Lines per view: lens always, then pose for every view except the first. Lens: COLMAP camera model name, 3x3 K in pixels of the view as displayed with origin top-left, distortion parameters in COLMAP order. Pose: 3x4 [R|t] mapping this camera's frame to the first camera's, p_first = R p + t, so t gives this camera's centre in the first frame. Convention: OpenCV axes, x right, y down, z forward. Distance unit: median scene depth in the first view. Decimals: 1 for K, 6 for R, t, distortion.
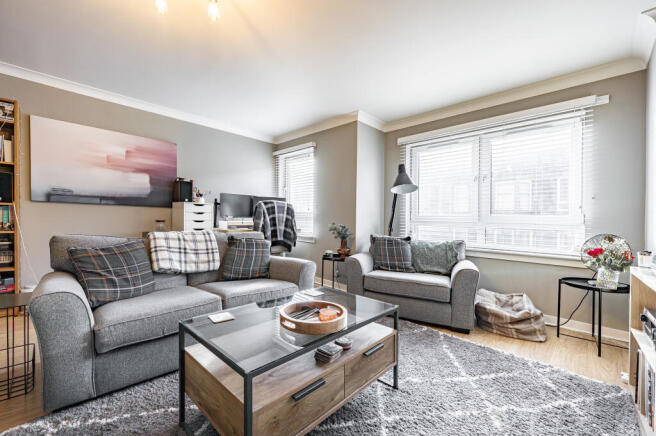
lens RADIAL K [[262.5, 0, 322.0], [0, 262.5, 221.4], [0, 0, 1]] dist [0.000139, -0.000840]
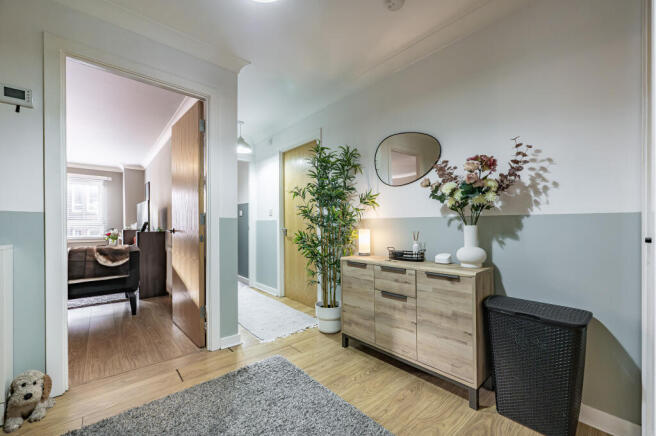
lens RADIAL K [[262.5, 0, 326.7], [0, 262.5, 220.3], [0, 0, 1]] dist [0.000139, -0.000840]
pose [[0.073148, -0.014683, 0.997213, -0.993808], [0.011693, 0.999836, 0.013863, -0.028848], [-0.997253, 0.010646, 0.073308, -0.964645]]
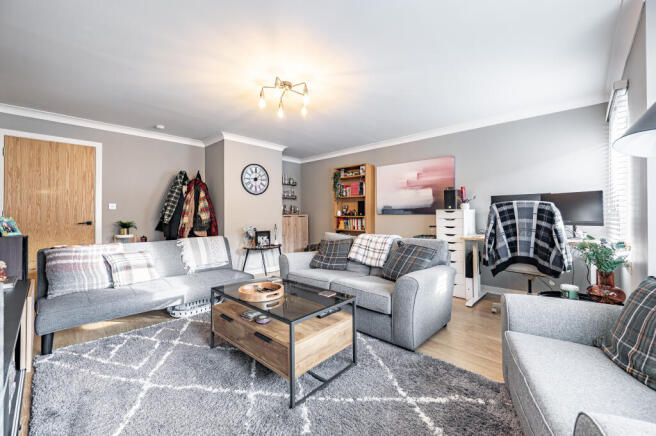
lens RADIAL K [[262.5, 0, 326.7], [0, 262.5, 213.2], [0, 0, 1]] dist [0.000139, -0.000840]
pose [[0.033568, -0.034136, -0.998853, 0.558840], [-0.011442, 0.999338, -0.034537, -0.014824], [0.999371, 0.012588, 0.033155, 0.481384]]
